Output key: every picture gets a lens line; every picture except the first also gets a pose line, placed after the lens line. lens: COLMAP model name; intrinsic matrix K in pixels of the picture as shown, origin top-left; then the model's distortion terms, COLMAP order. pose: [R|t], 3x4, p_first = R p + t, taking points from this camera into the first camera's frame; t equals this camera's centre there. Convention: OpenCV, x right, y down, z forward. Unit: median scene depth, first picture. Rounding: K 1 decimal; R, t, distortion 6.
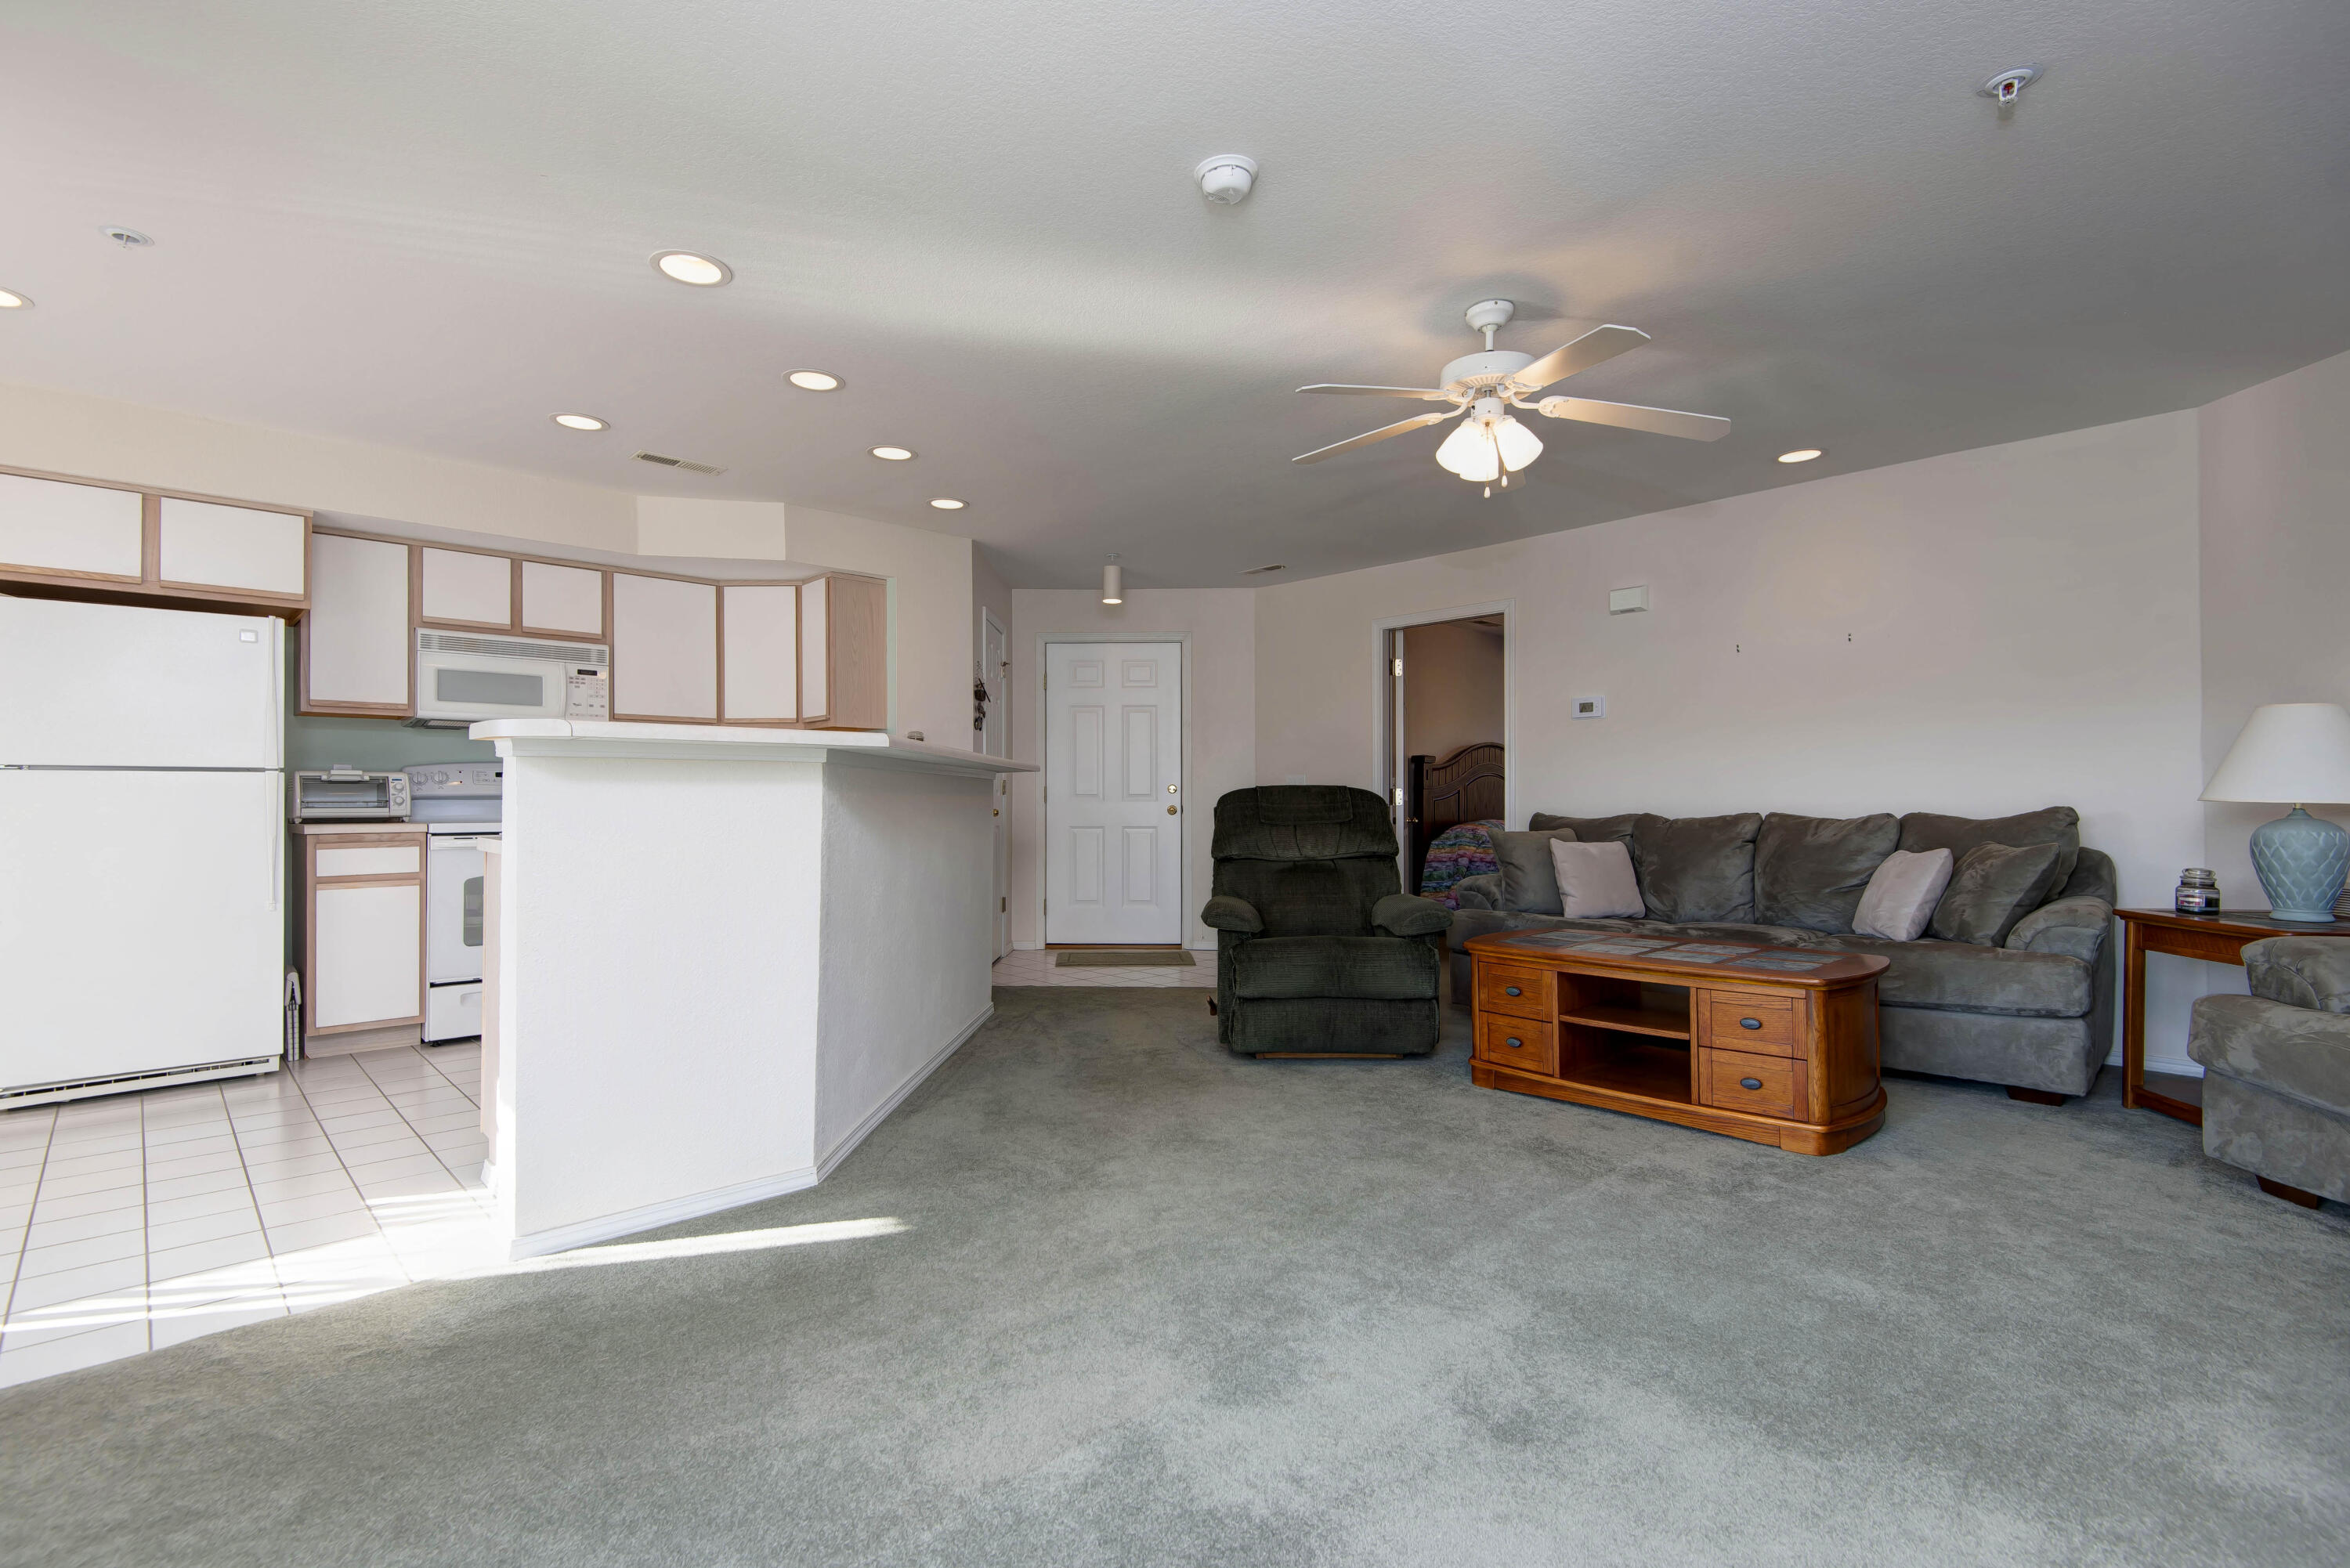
lens RADIAL K [[1076.7, 0, 1175.0], [0, 1076.7, 784.0], [0, 0, 1]] dist [-0.017289, -0.000264]
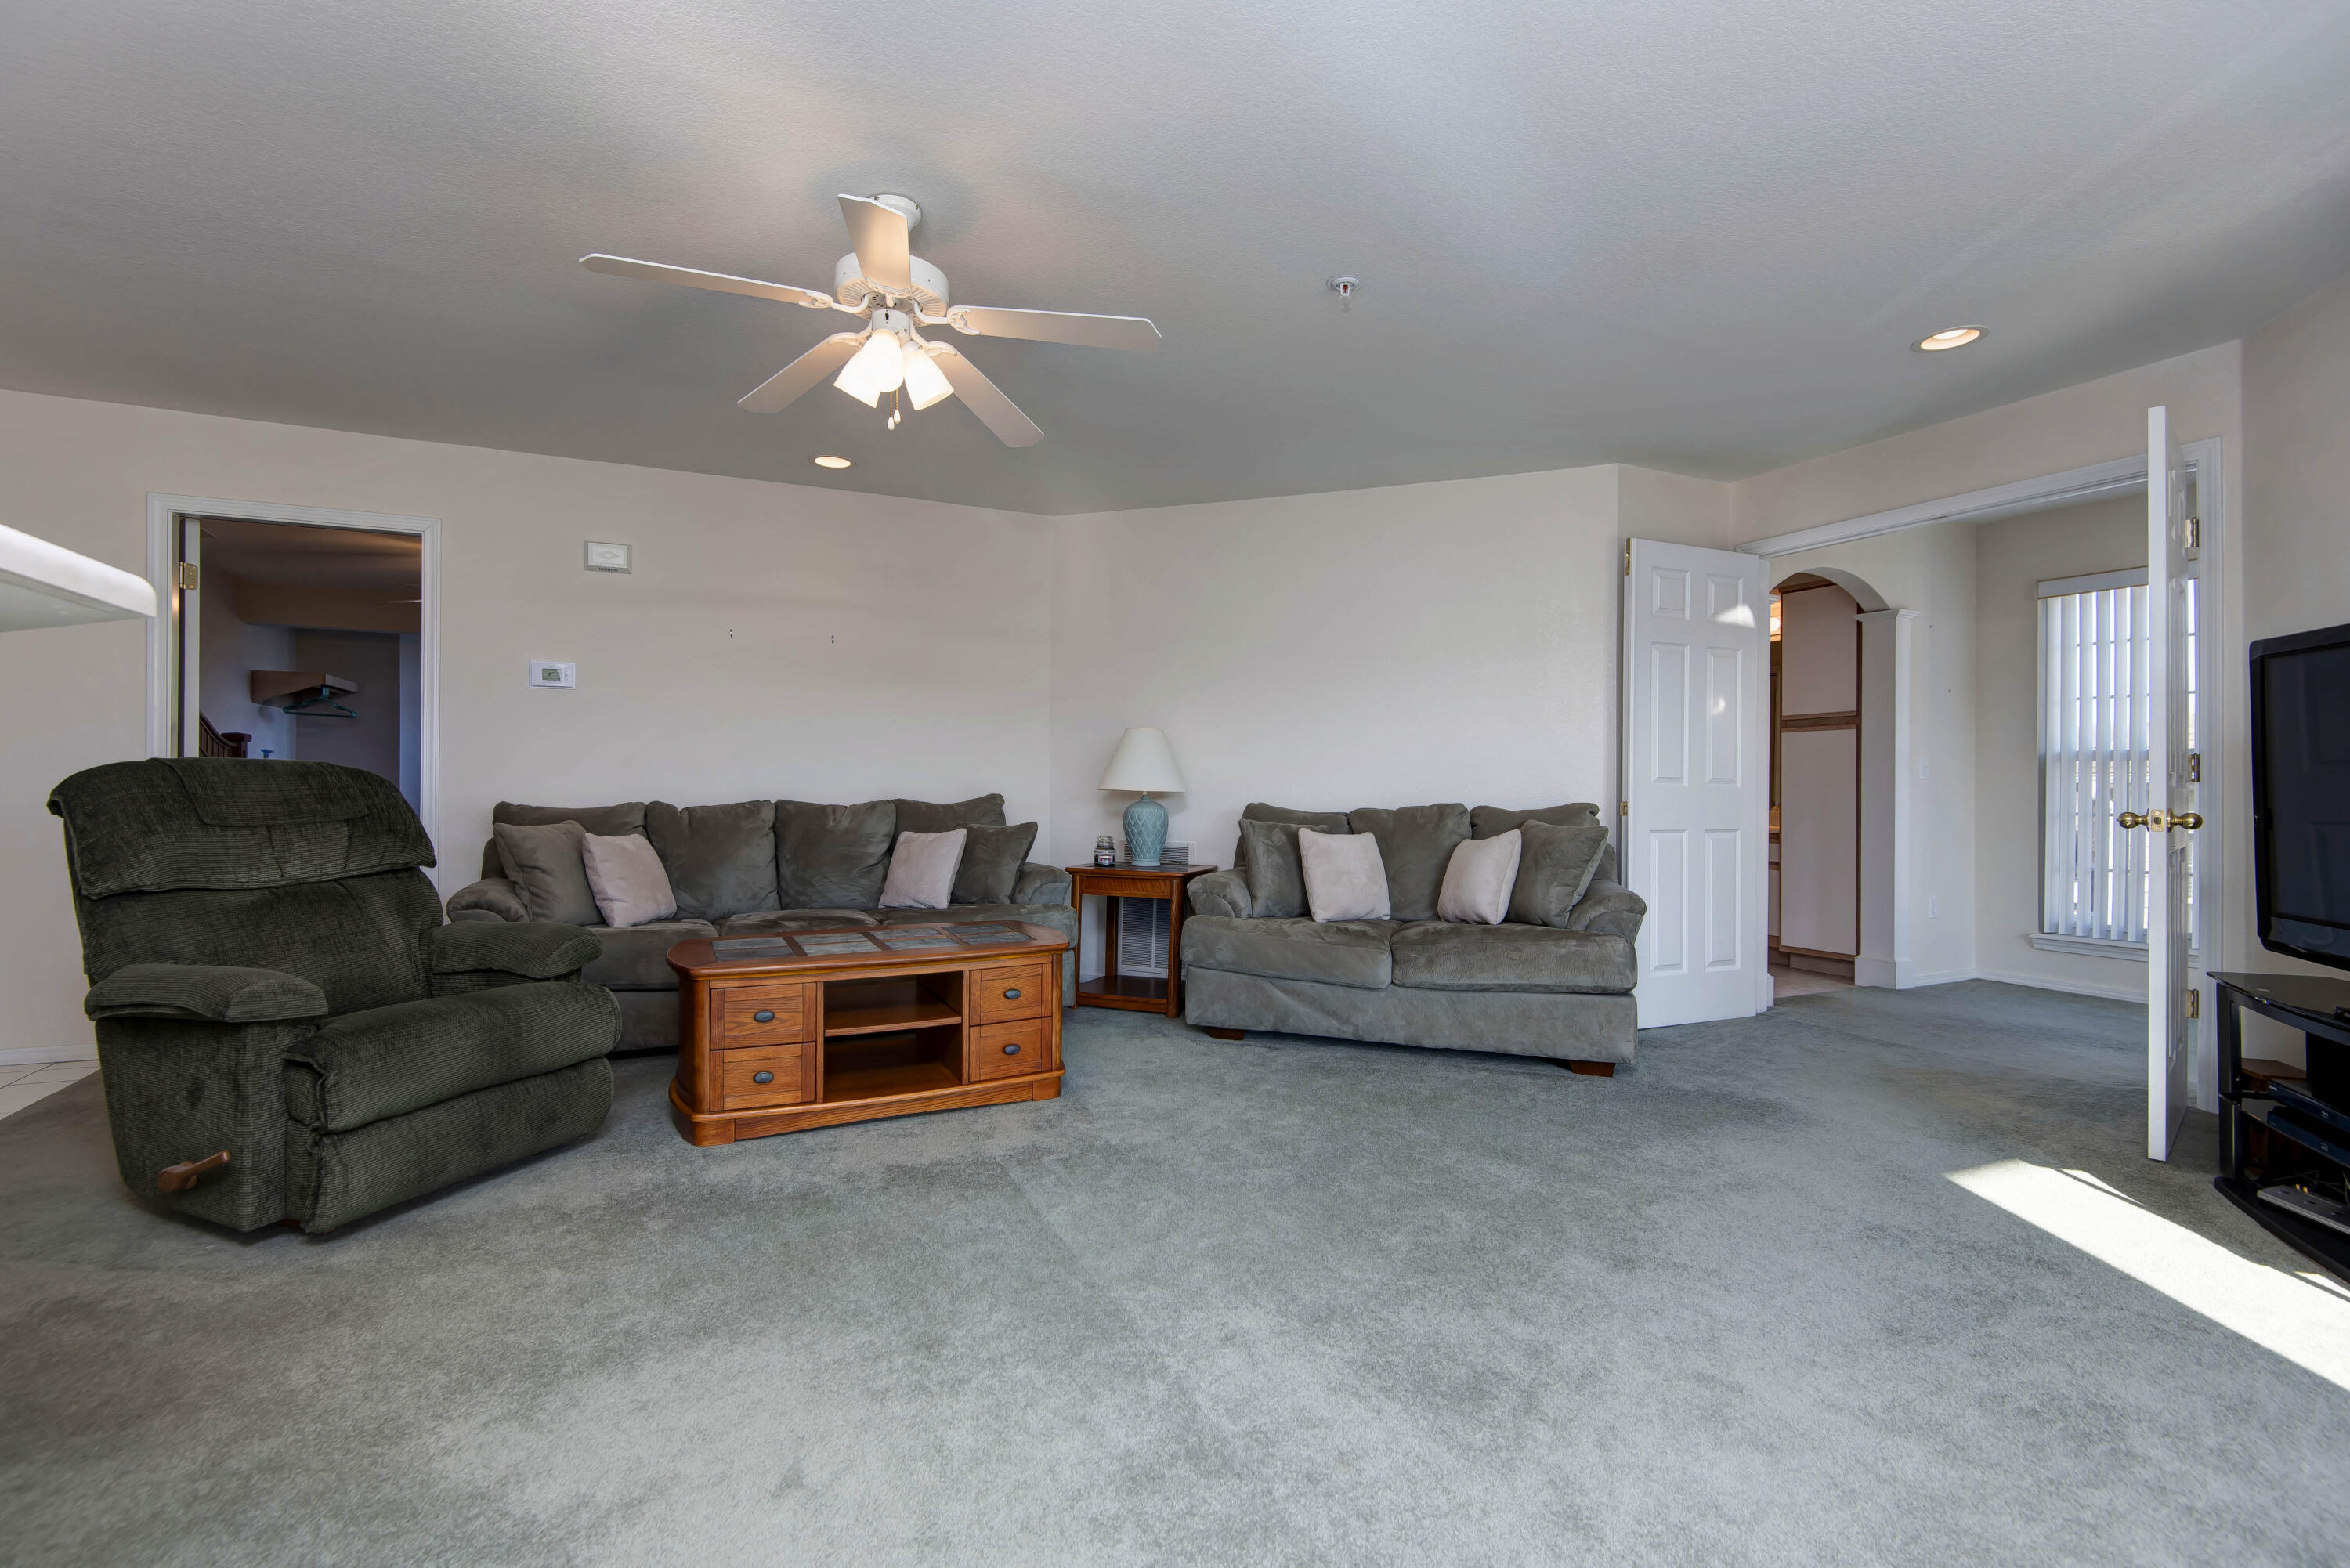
lens RADIAL K [[1037.5, 0, 1175.0], [0, 1037.5, 784.0], [0, 0, 1]] dist [-0.000753, -0.000036]
pose [[0.308824, 0.006166, 0.951099, -0.312002], [-0.017341, 0.999849, -0.000851, 0.007417], [-0.950961, -0.016231, 0.308884, 0.399420]]
